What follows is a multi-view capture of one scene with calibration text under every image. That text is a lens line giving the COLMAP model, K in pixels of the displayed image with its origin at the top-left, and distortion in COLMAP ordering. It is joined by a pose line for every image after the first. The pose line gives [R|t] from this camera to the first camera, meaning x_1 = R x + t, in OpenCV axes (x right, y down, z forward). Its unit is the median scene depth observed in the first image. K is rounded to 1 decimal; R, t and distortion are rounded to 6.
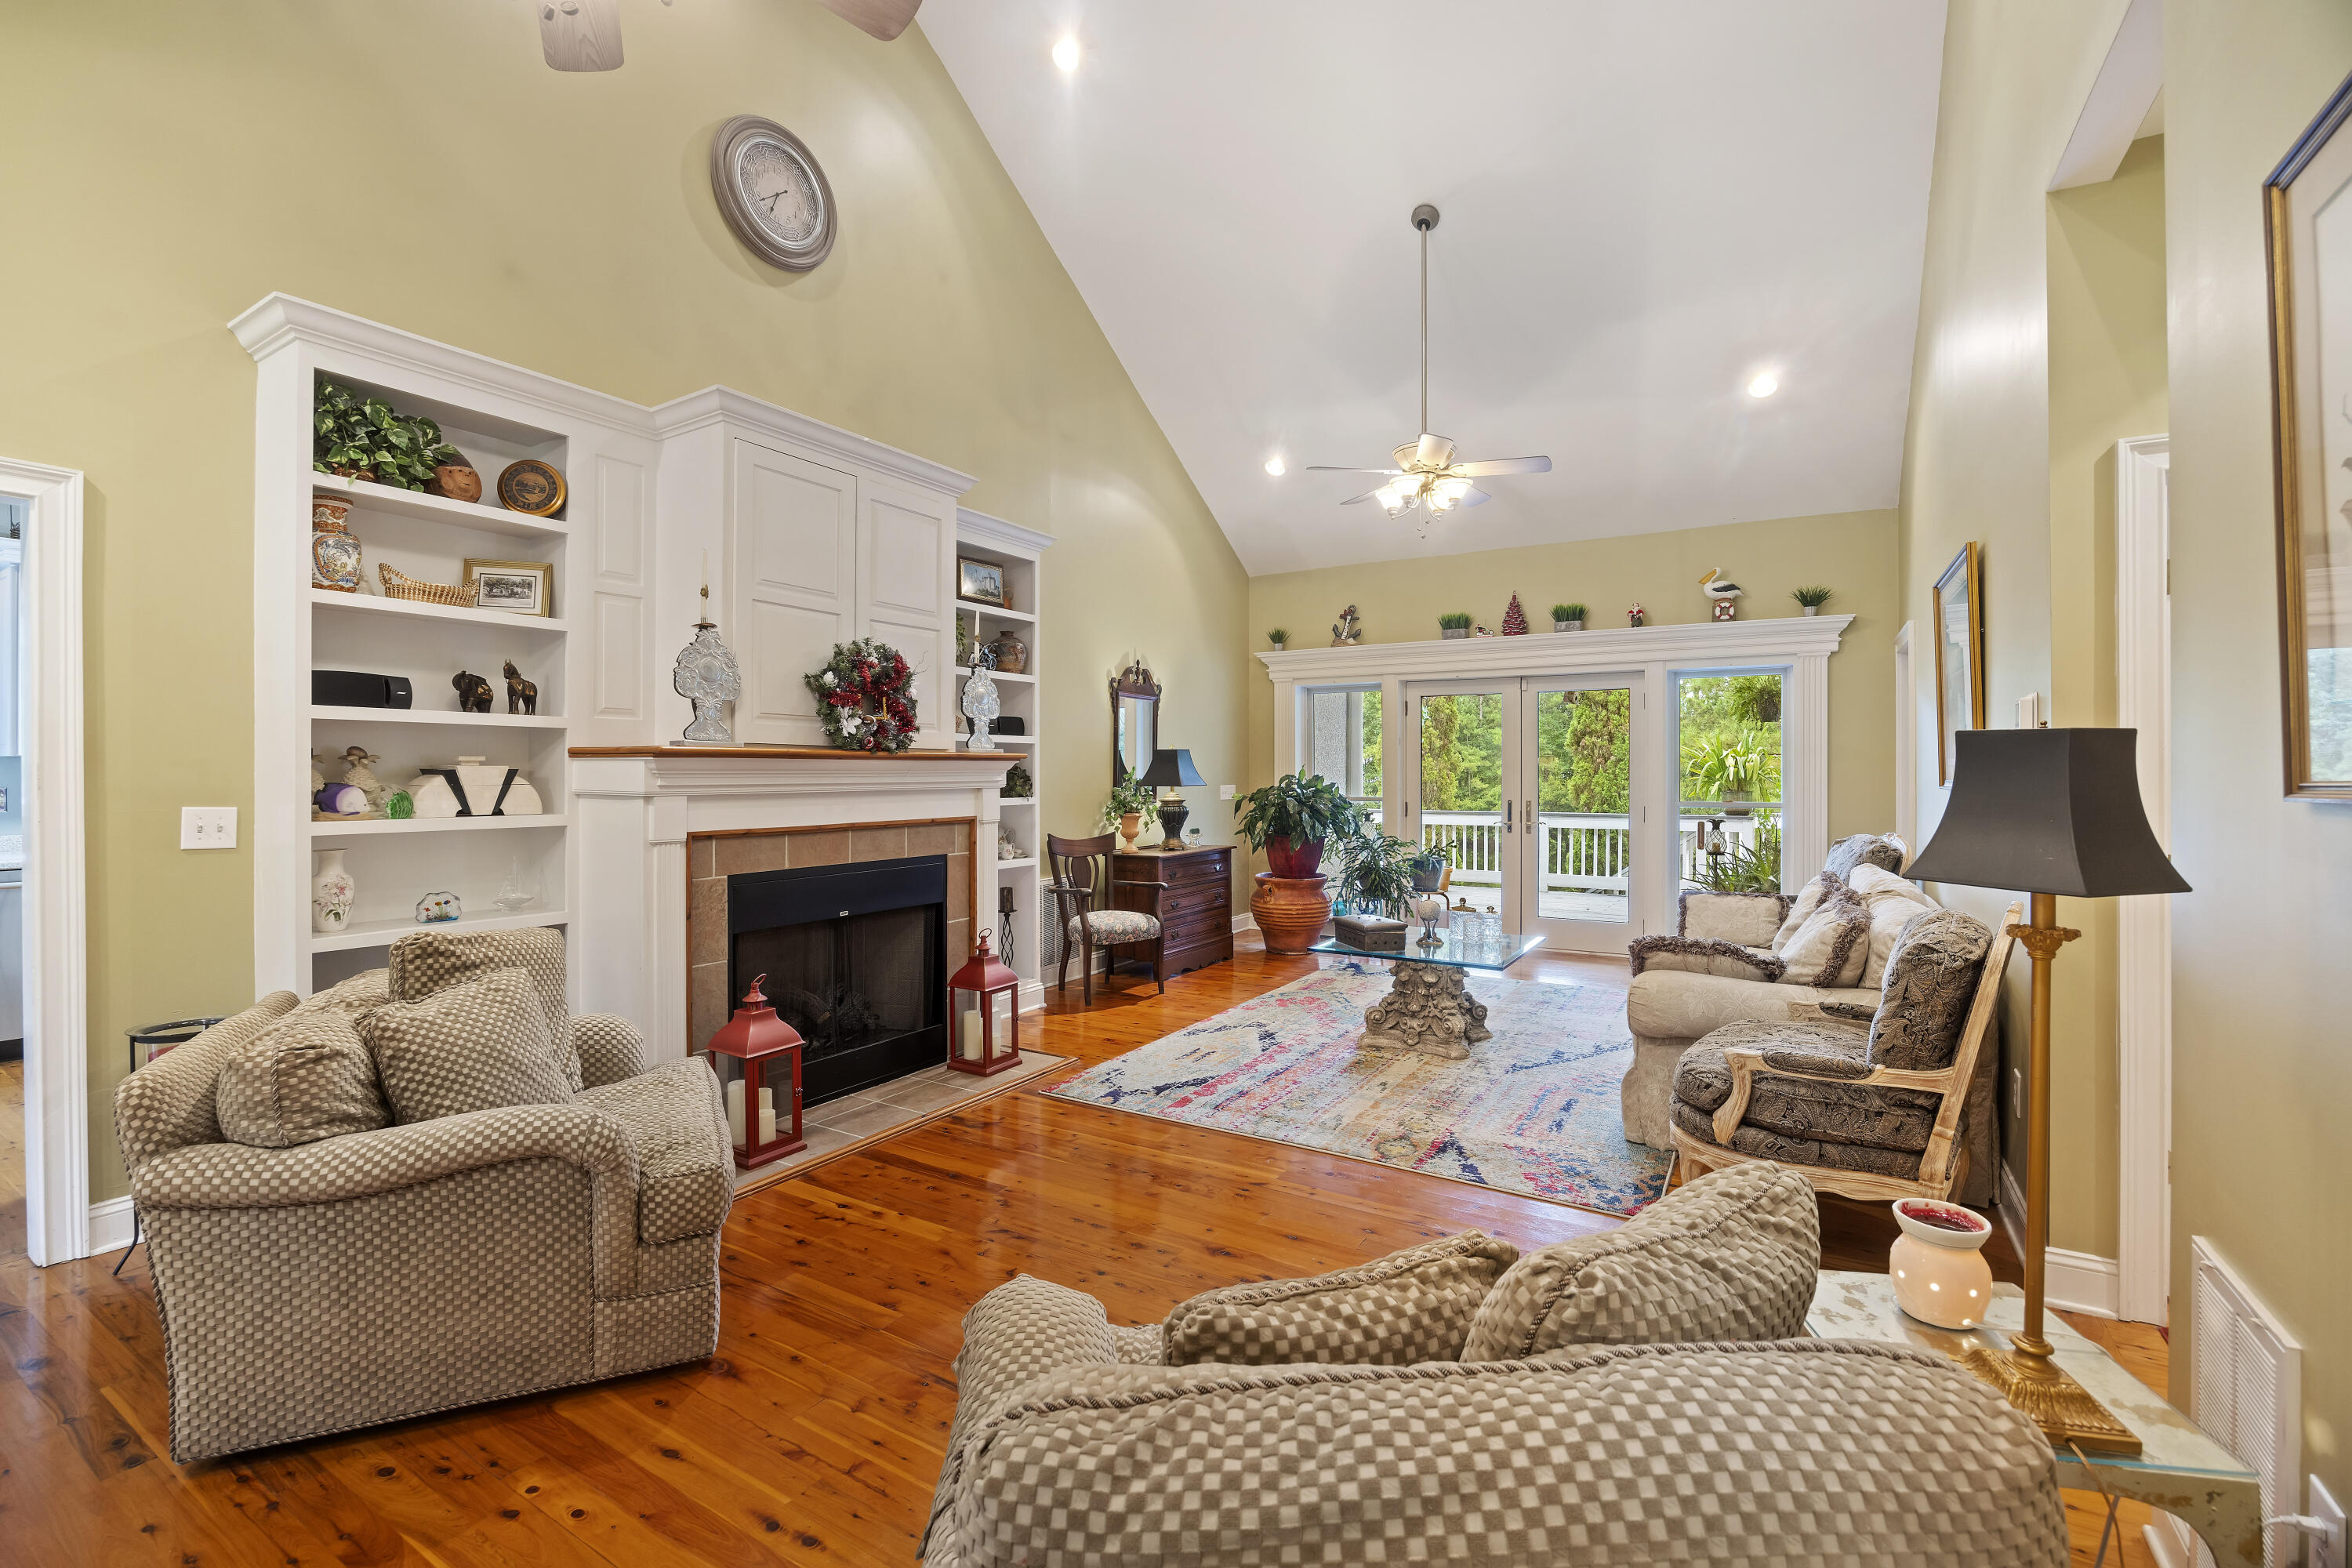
lens RADIAL K [[1029.8, 0, 1182.0], [0, 1029.8, 781.7], [0, 0, 1]] dist [-0.019342, 0.000670]
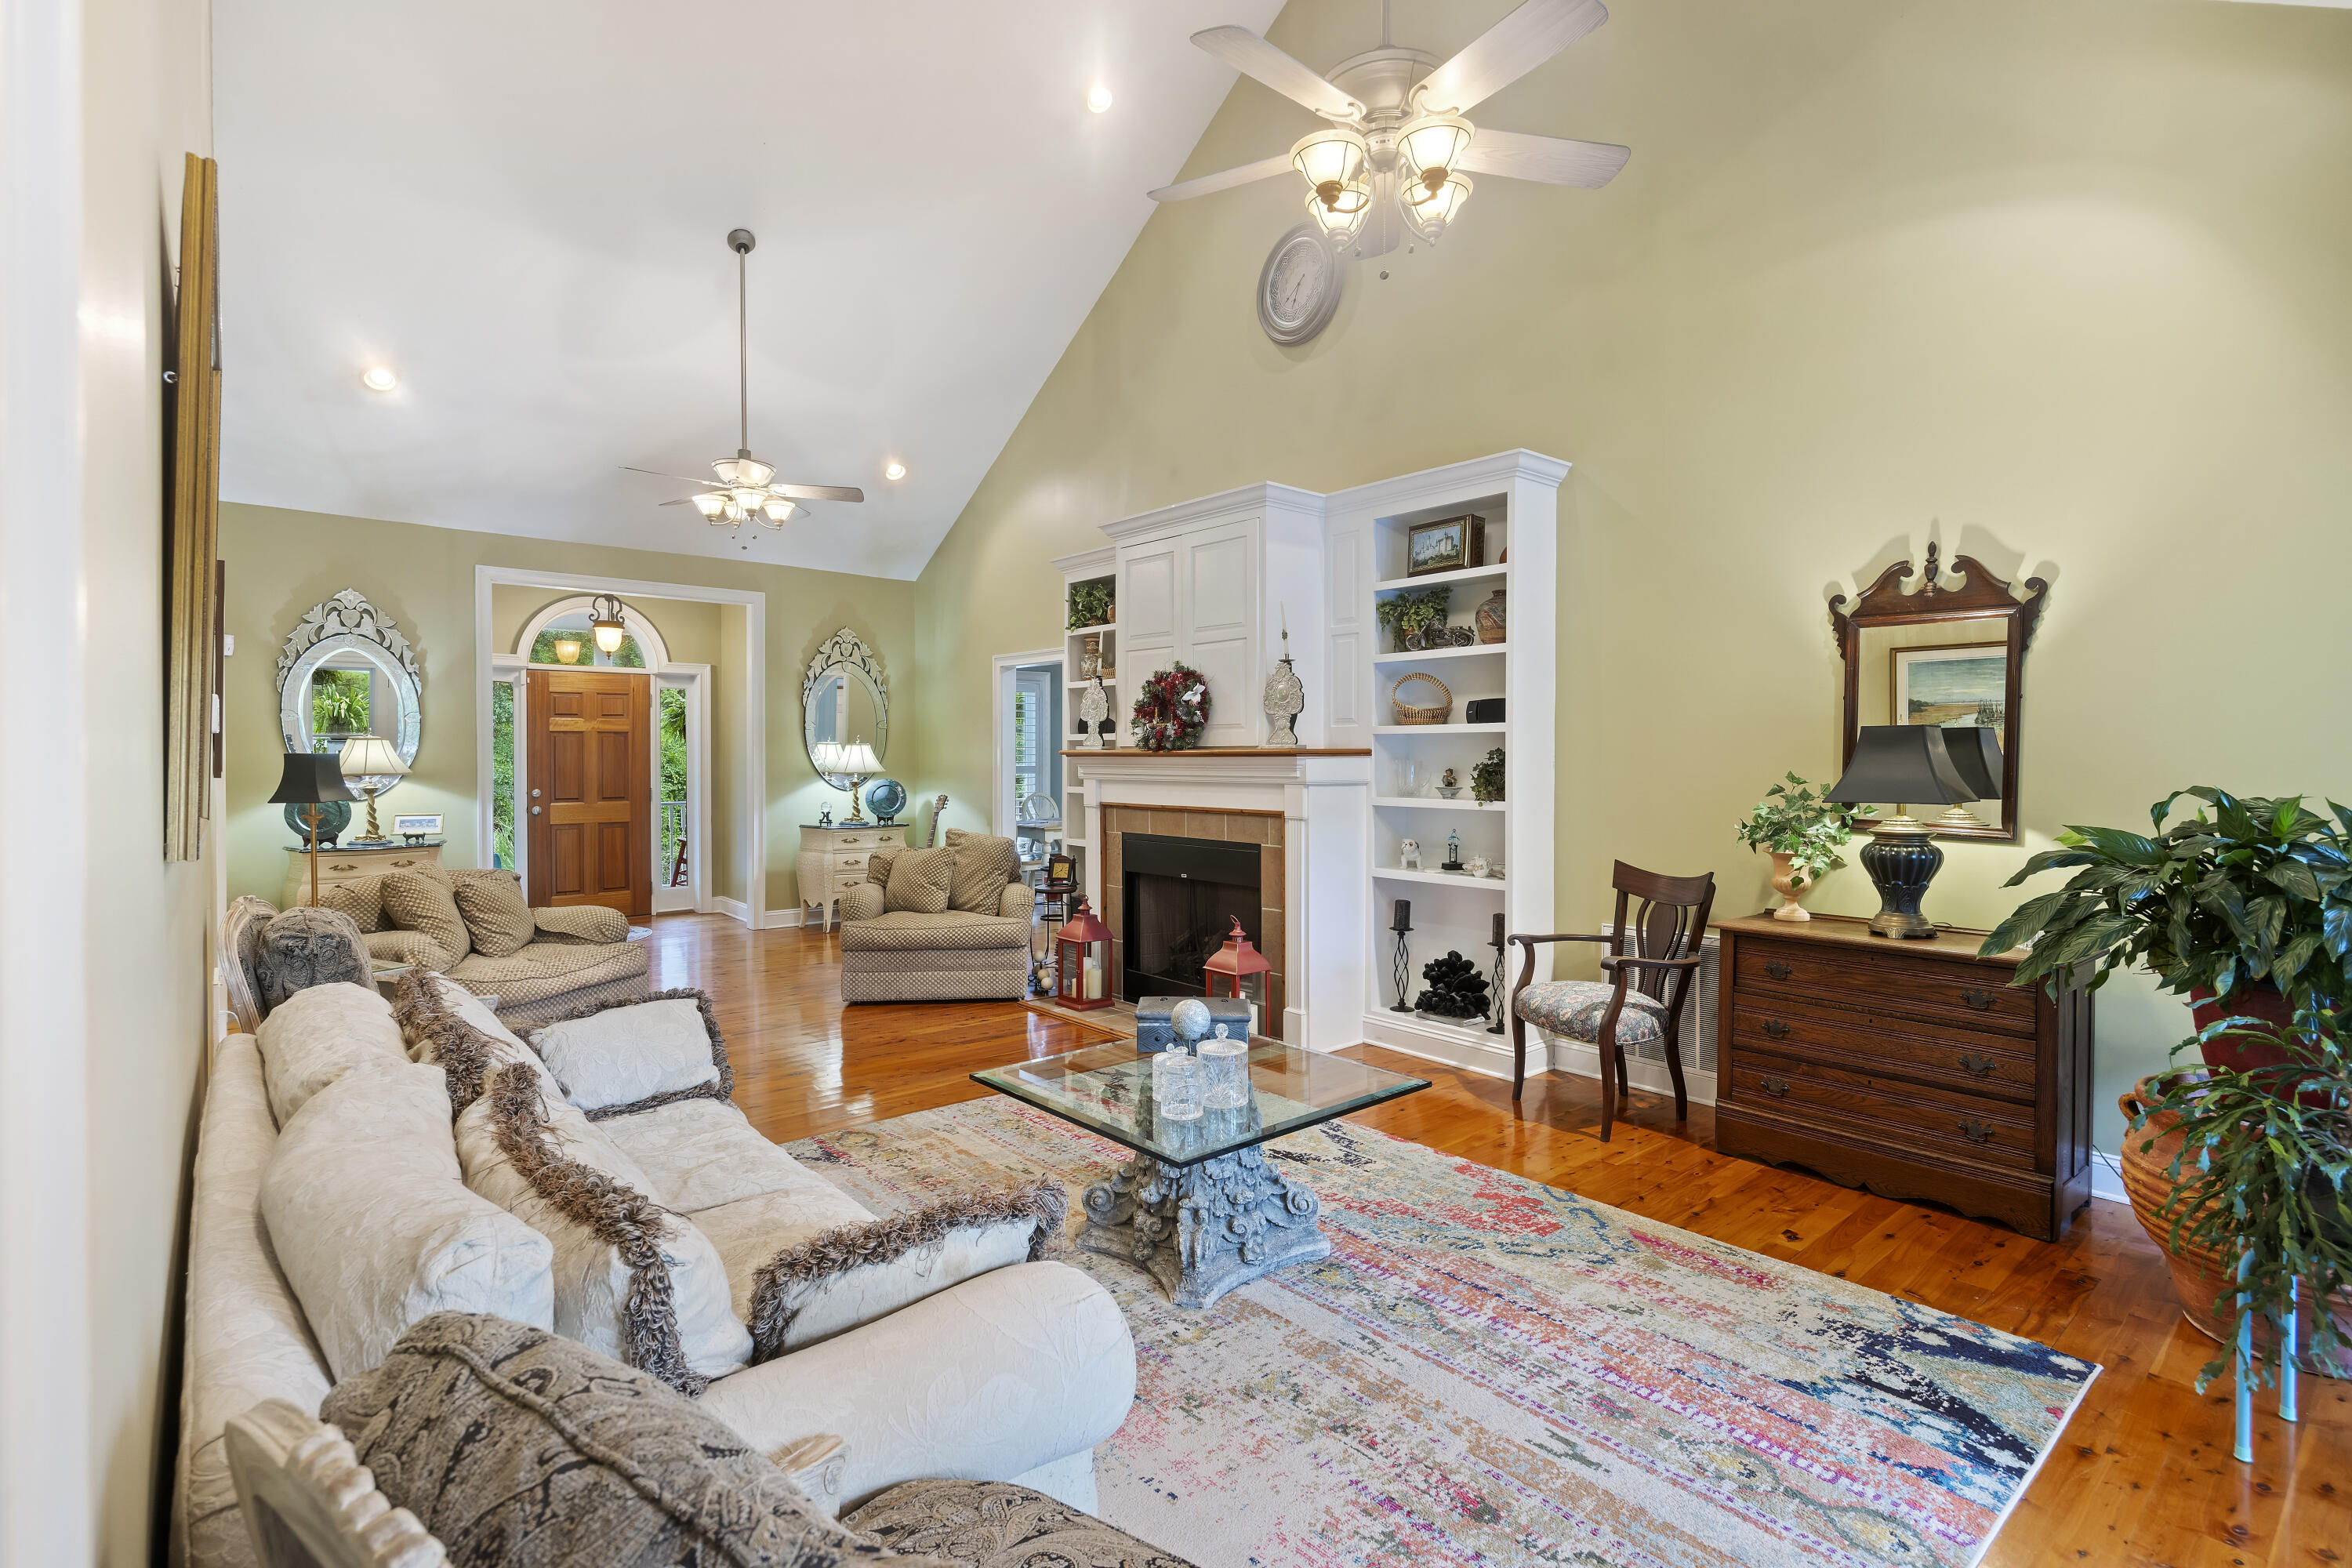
lens RADIAL K [[1133.8, 0, 1179.7], [0, 1133.8, 782.5], [0, 0, 1]] dist [-0.003690, -0.000277]
pose [[-0.329374, 0.015950, -0.944065, 1.025776], [-0.014517, 0.999654, 0.021954, -0.020348], [0.944088, 0.020936, -0.329029, 1.478247]]
